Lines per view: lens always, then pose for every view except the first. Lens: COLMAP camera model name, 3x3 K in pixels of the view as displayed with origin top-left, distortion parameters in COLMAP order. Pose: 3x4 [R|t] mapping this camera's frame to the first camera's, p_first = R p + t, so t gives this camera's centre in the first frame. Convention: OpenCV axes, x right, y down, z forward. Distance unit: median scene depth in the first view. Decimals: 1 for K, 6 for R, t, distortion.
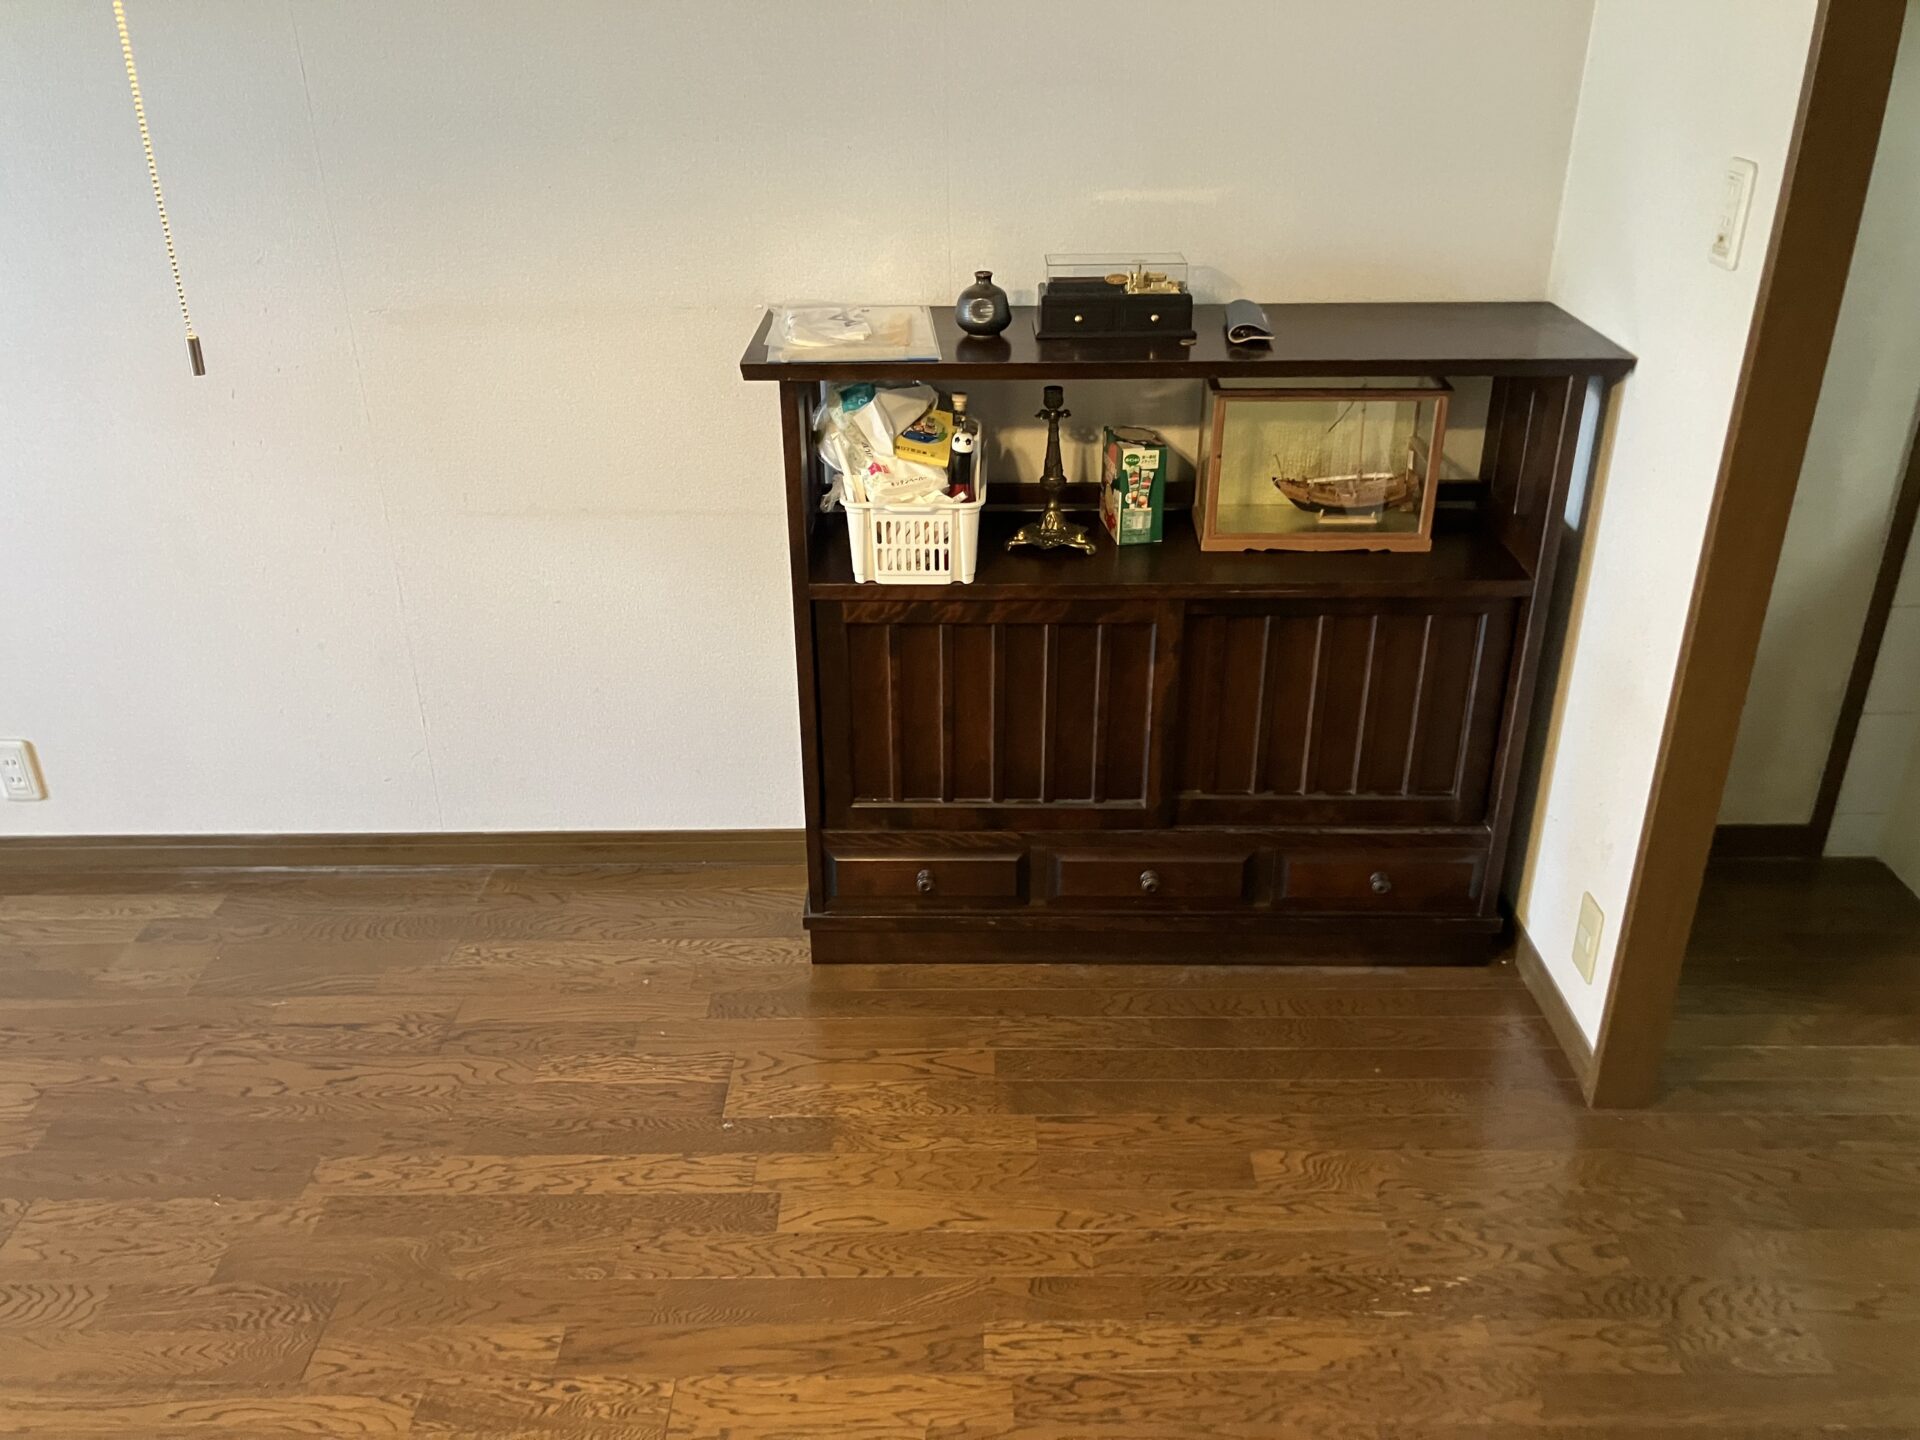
lens RADIAL K [[1569.4, 0, 958.9], [0, 1569.4, 712.6], [0, 0, 1]] dist [-0.026547, 0.023750]
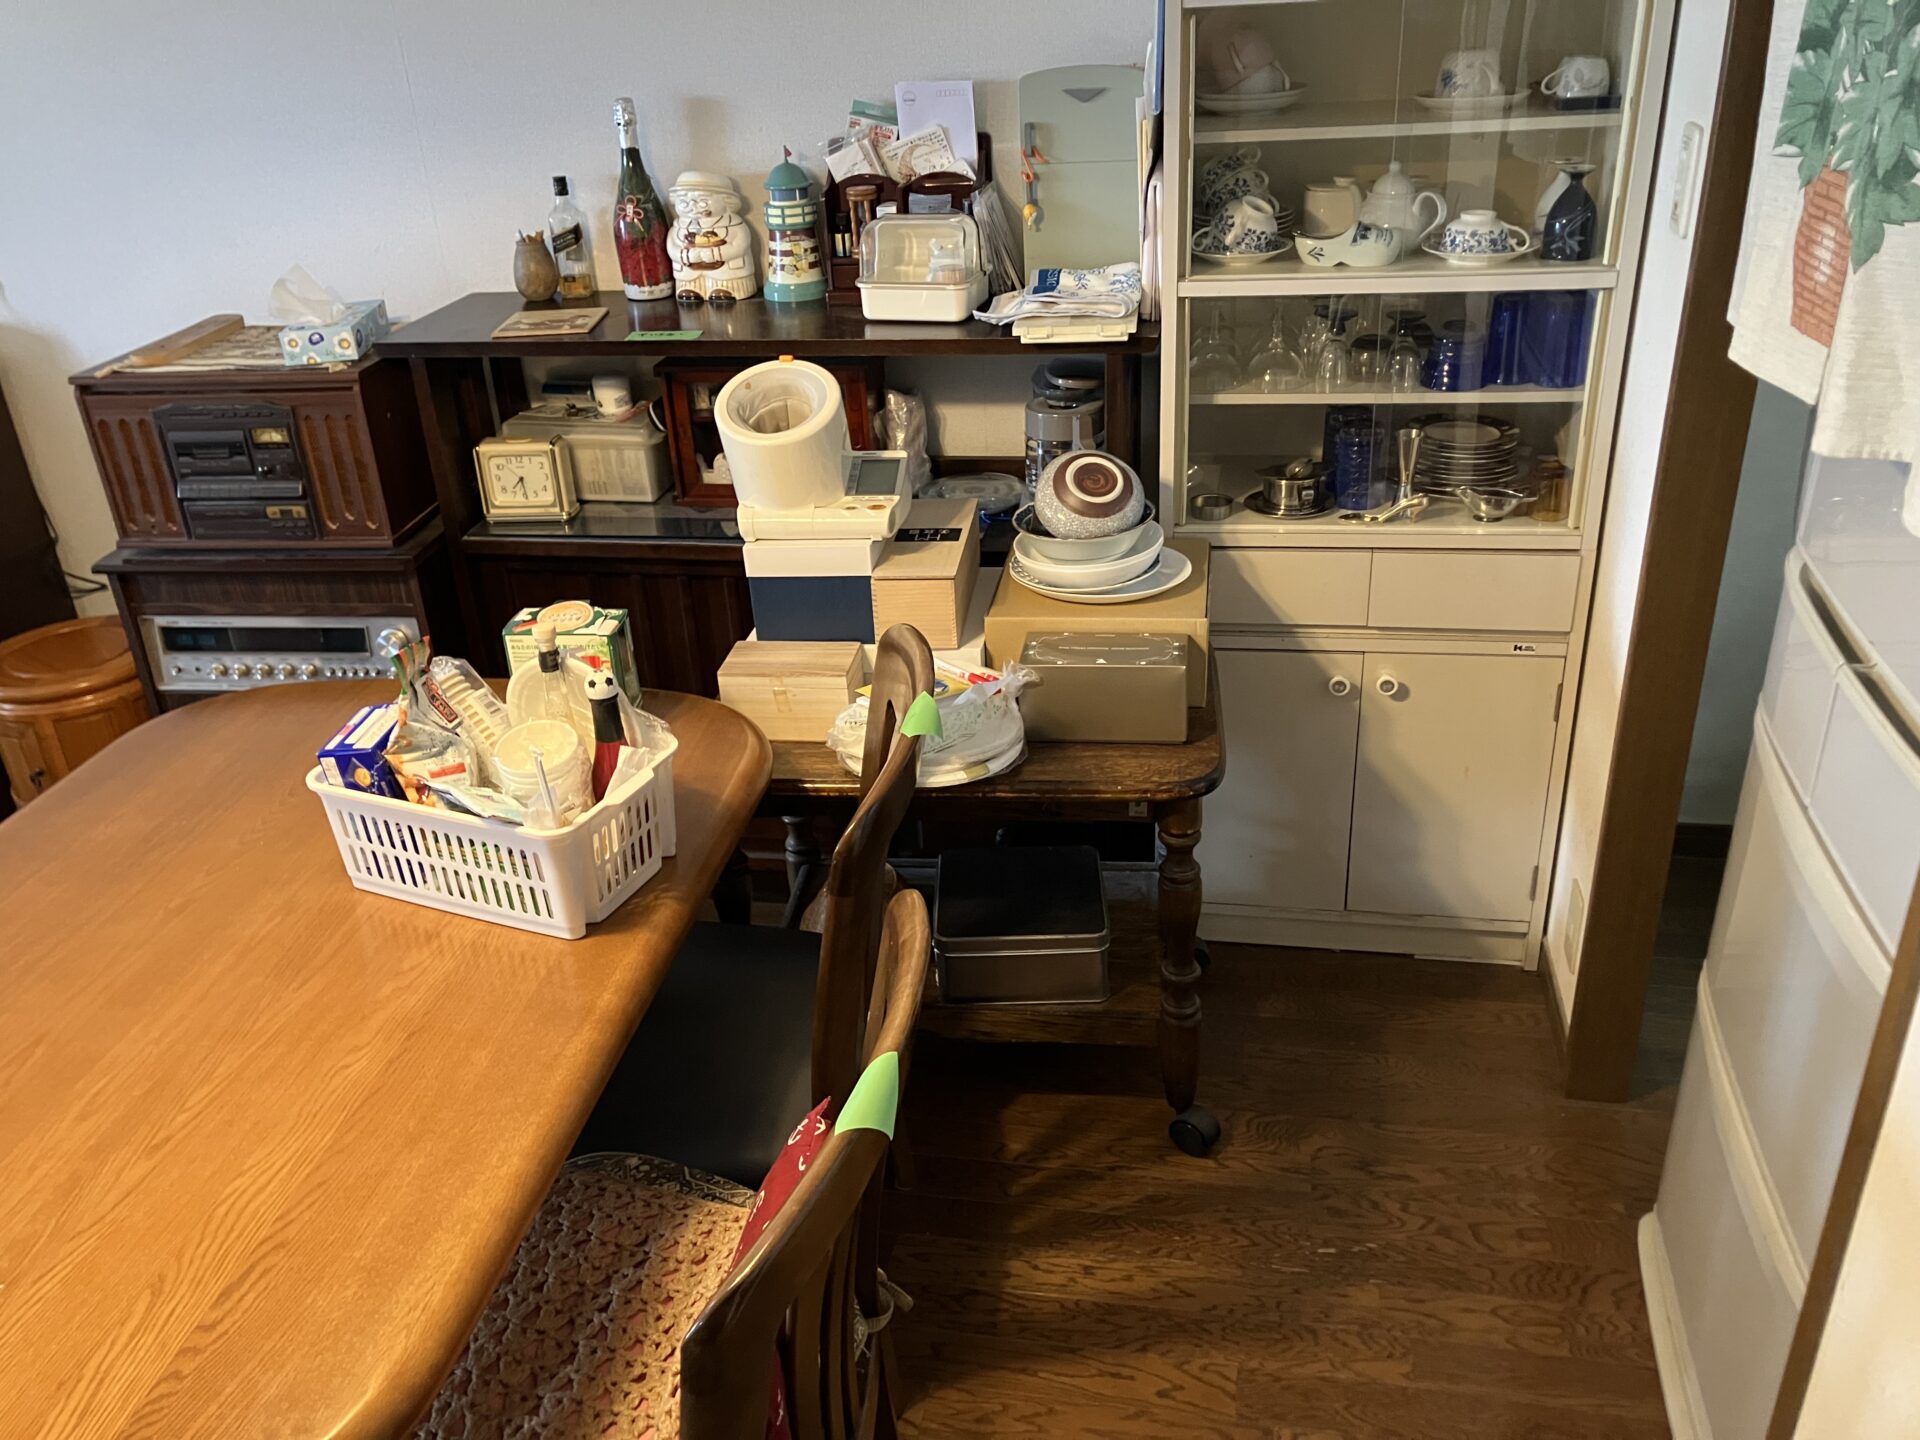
lens RADIAL K [[1569.4, 0, 962.8], [0, 1569.4, 723.4], [0, 0, 1]] dist [-0.026547, 0.023750]
pose [[0.982195, 0.047438, -0.181776, 0.239294], [-0.046326, 0.998873, 0.010364, 0.029349], [0.182062, -0.001759, 0.983285, -0.040582]]
